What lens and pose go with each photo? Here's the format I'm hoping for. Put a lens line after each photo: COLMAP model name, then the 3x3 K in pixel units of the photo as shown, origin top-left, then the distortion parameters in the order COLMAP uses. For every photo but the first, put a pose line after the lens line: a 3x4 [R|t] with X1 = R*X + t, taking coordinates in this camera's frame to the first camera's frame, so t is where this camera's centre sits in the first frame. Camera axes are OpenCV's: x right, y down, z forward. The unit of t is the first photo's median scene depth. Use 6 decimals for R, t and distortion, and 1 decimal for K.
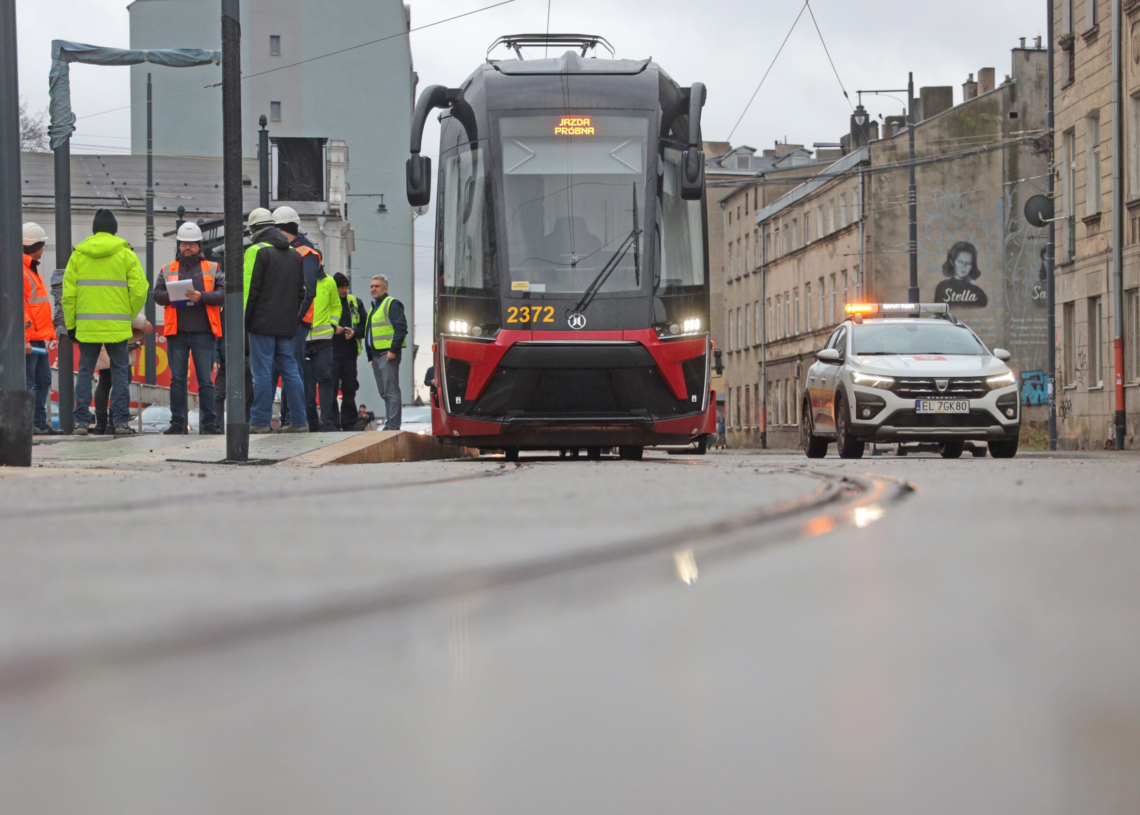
lens RADIAL K [[2582.8, 0, 558.7], [0, 2582.8, 408.7], [0, 0, 1]] dist [0.177713, 0.000000]
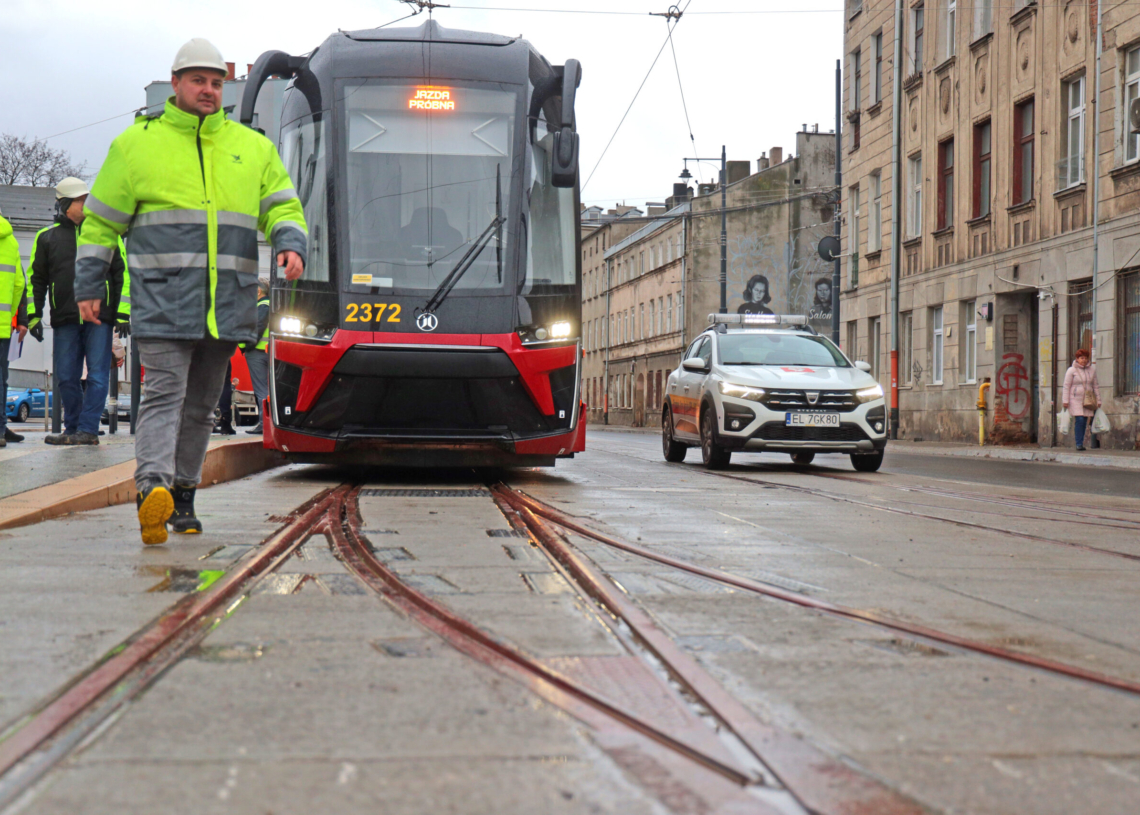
lens RADIAL K [[1641.8, 0, 562.5], [0, 1641.8, 398.7], [0, 0, 1]] dist [0.118617, 0.000000]
pose [[0.998138, 0.020266, 0.057531, 0.017615], [-0.020720, 0.999759, 0.007300, -0.011286], [-0.057369, -0.008478, 0.998317, 0.382768]]
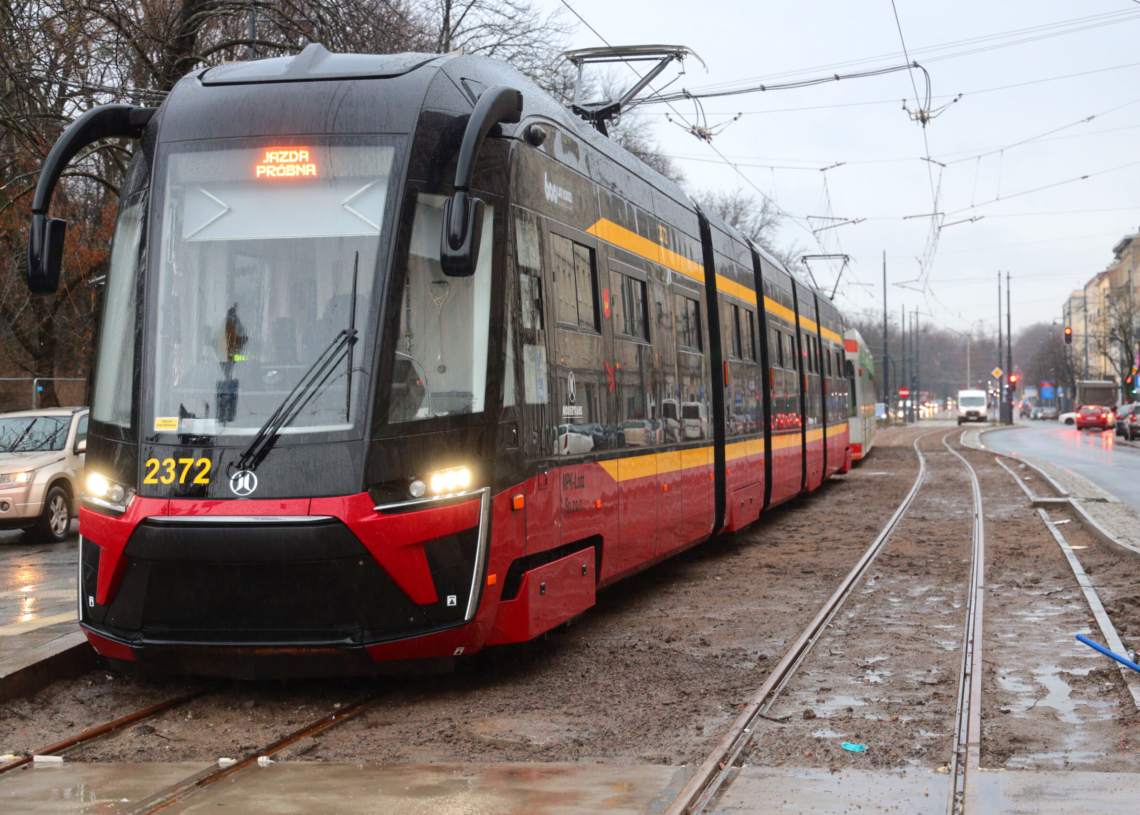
lens RADIAL K [[2118.8, 0, 571.6], [0, 2118.8, 415.4], [0, 0, 1]] dist [0.090459, 0.000000]
pose [[0.974586, -0.008118, -0.223865, 0.165811], [0.014629, 0.999516, 0.027442, -0.052796], [0.223533, -0.030020, 0.974234, 0.441041]]
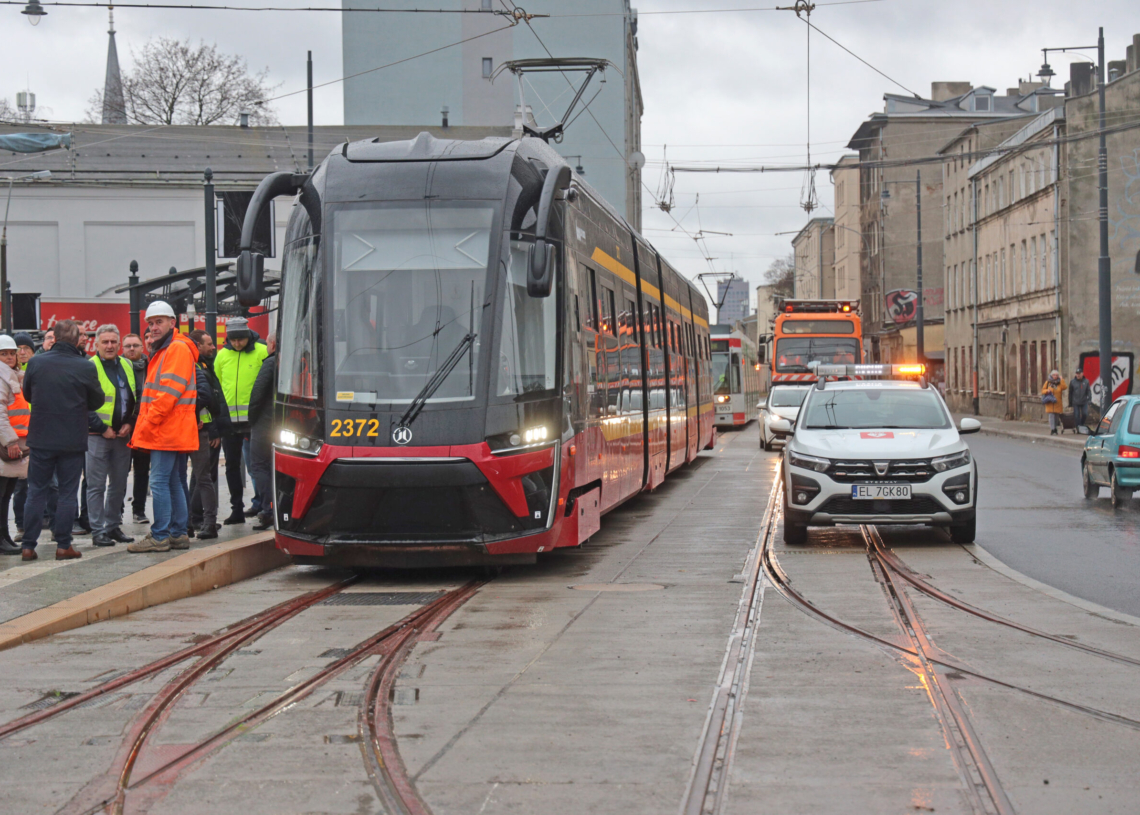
lens RADIAL K [[2593.9, 0, 561.6], [0, 2593.9, 402.3], [0, 0, 1]] dist [0.158284, 0.000000]
pose [[0.990937, -0.005884, -0.134196, 0.158673], [0.010449, 0.999389, 0.033340, -0.064127], [0.133918, -0.034440, 0.990394, 0.072983]]
